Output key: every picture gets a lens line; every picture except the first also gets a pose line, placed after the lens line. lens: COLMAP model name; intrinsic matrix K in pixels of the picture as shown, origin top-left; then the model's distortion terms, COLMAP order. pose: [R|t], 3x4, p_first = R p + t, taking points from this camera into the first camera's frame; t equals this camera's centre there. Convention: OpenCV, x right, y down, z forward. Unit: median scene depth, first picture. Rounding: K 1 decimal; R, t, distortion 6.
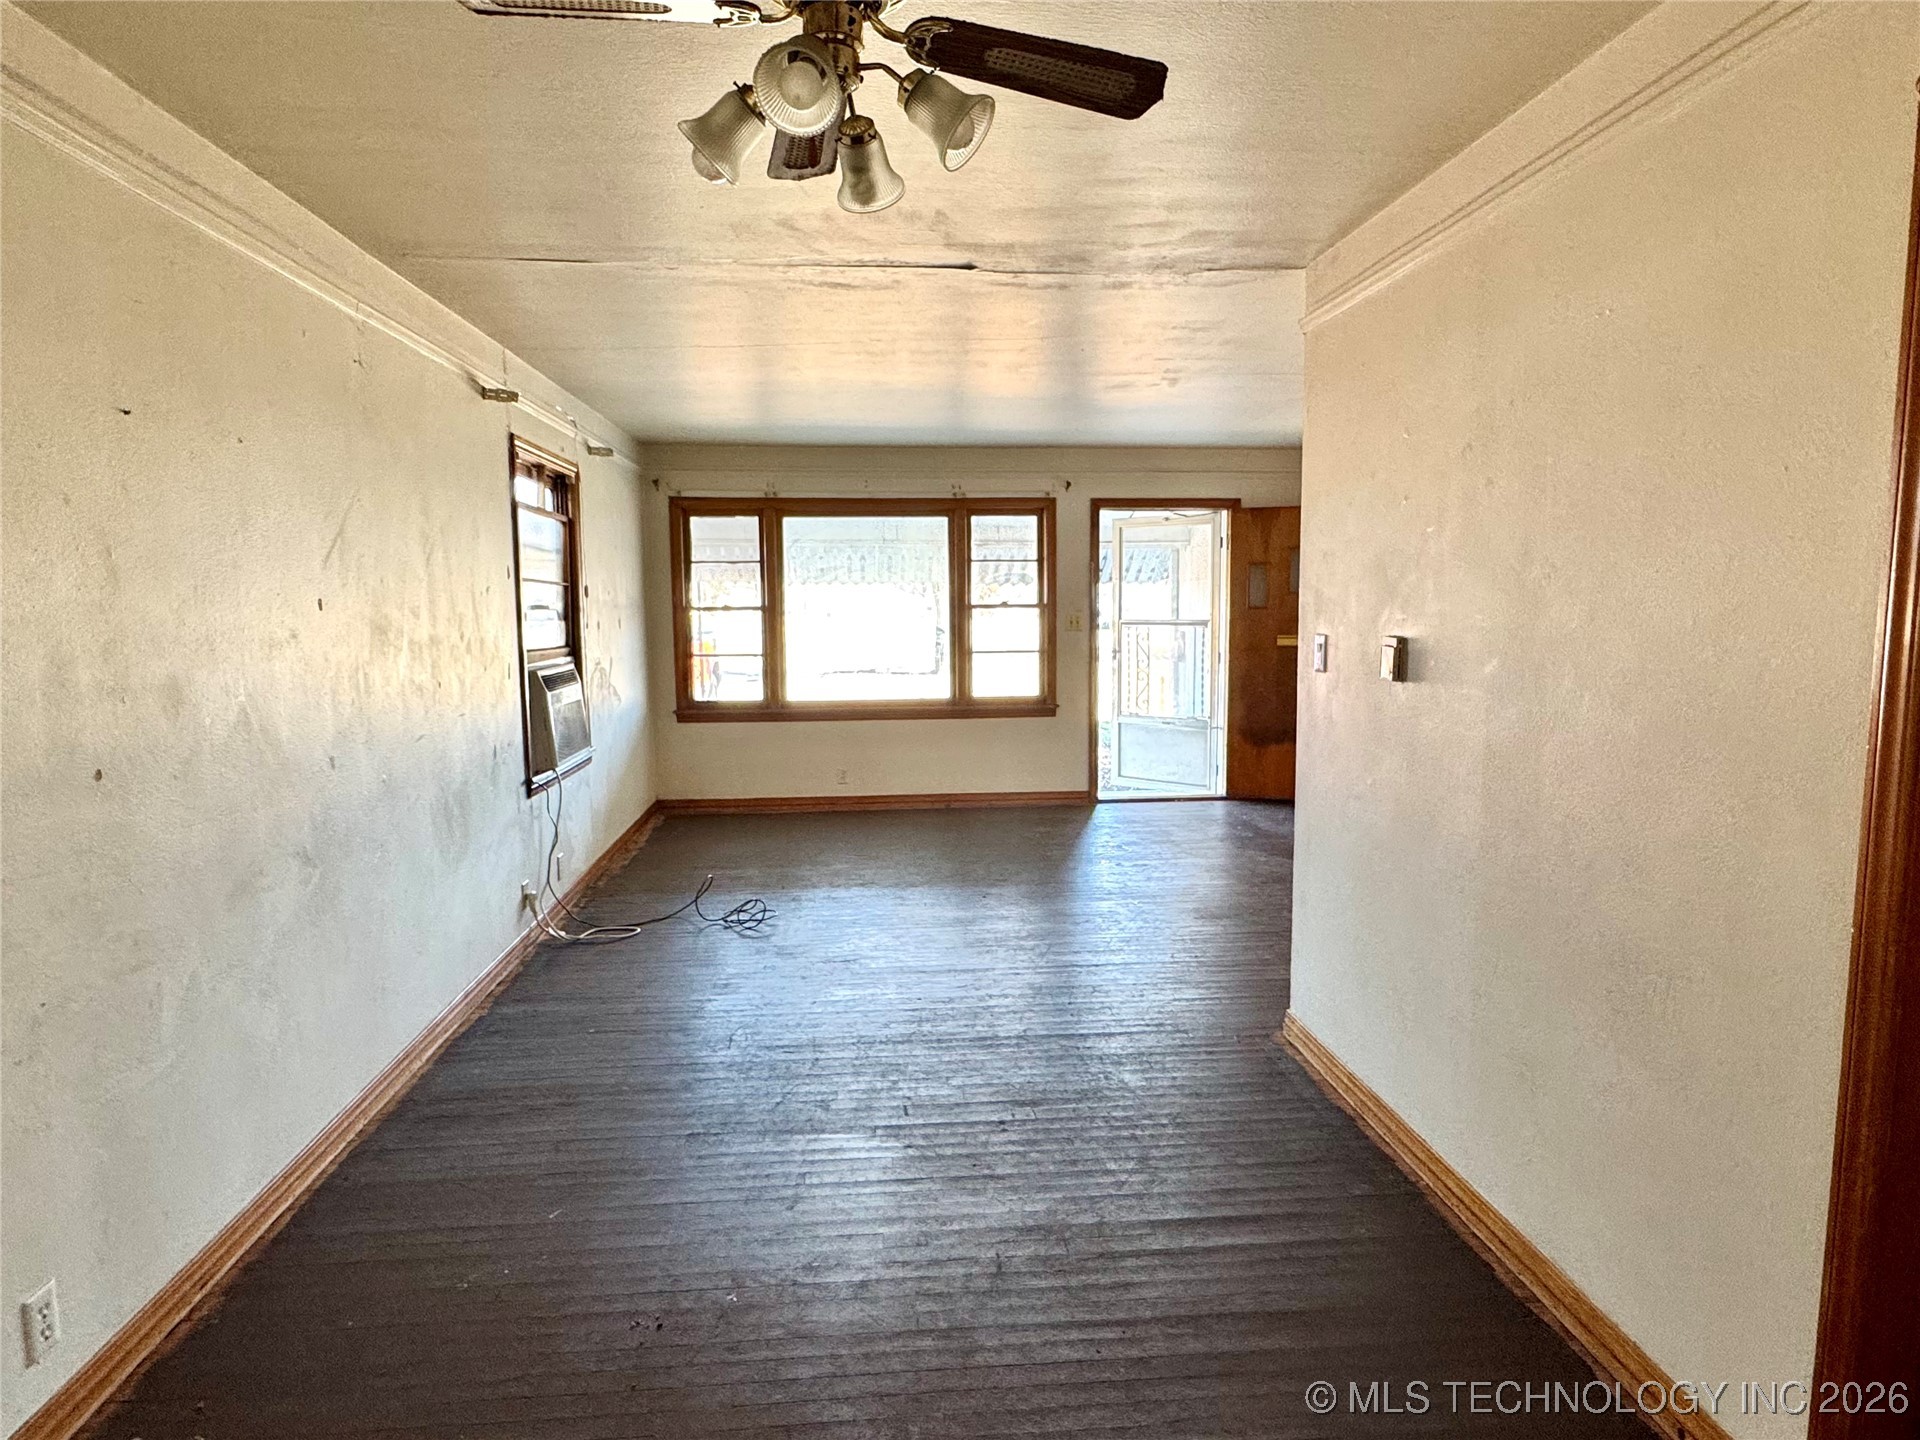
lens RADIAL K [[1113.1, 0, 956.1], [0, 1113.1, 720.0], [0, 0, 1]] dist [-0.002841, 0.002783]
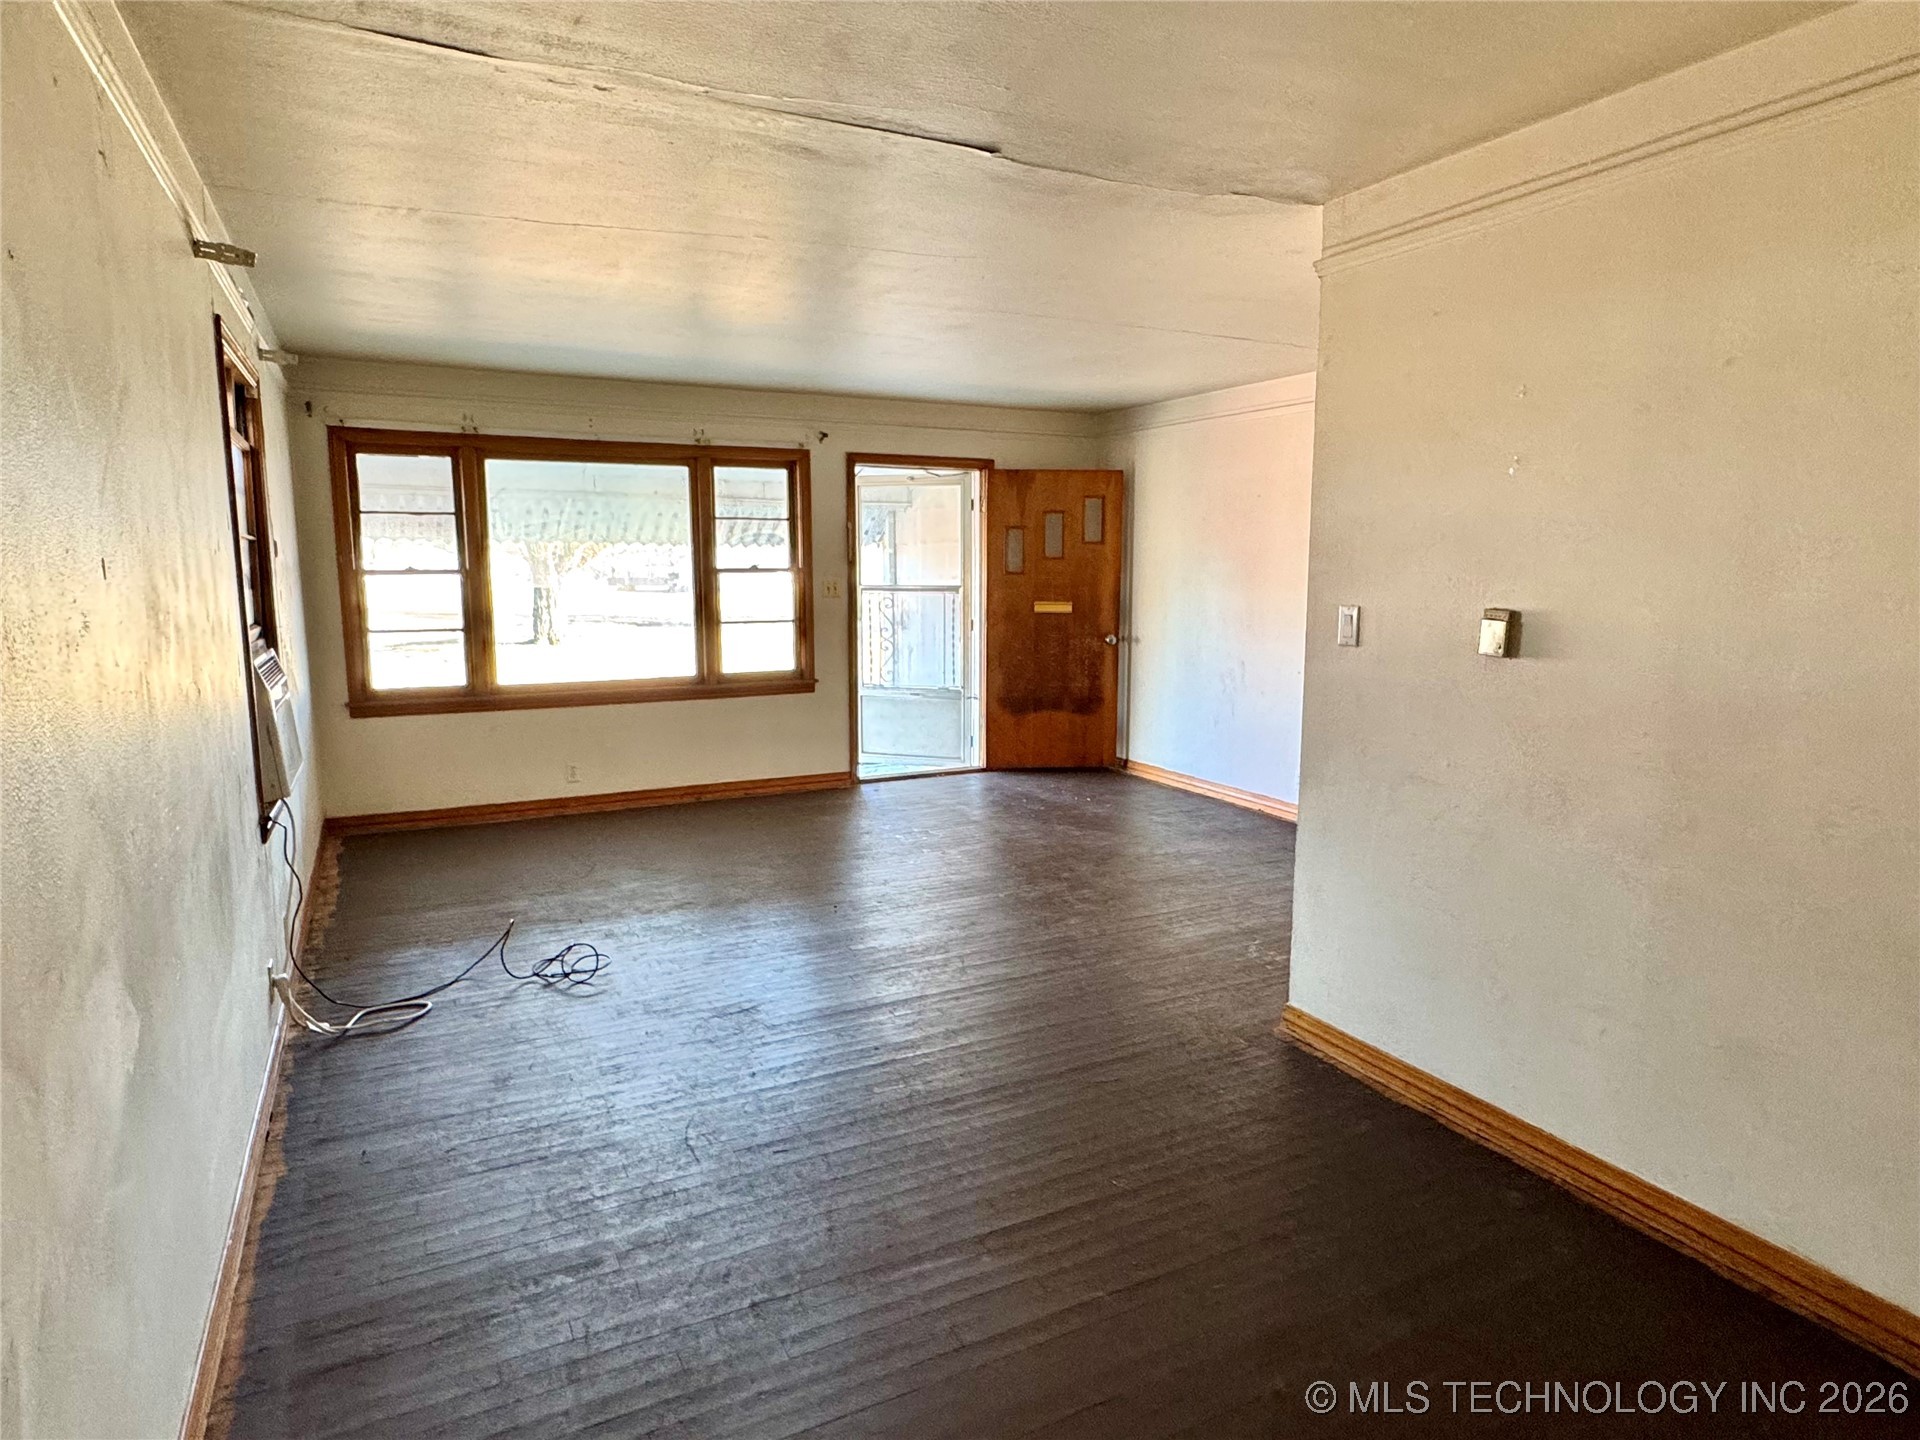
lens RADIAL K [[1113.1, 0, 959.5], [0, 1113.1, 719.9], [0, 0, 1]] dist [-0.002841, 0.002783]
pose [[0.925290, -0.046806, 0.376361, -0.146701], [0.034366, 0.998620, 0.039703, -0.013055], [-0.377700, -0.023803, 0.925622, 0.114501]]
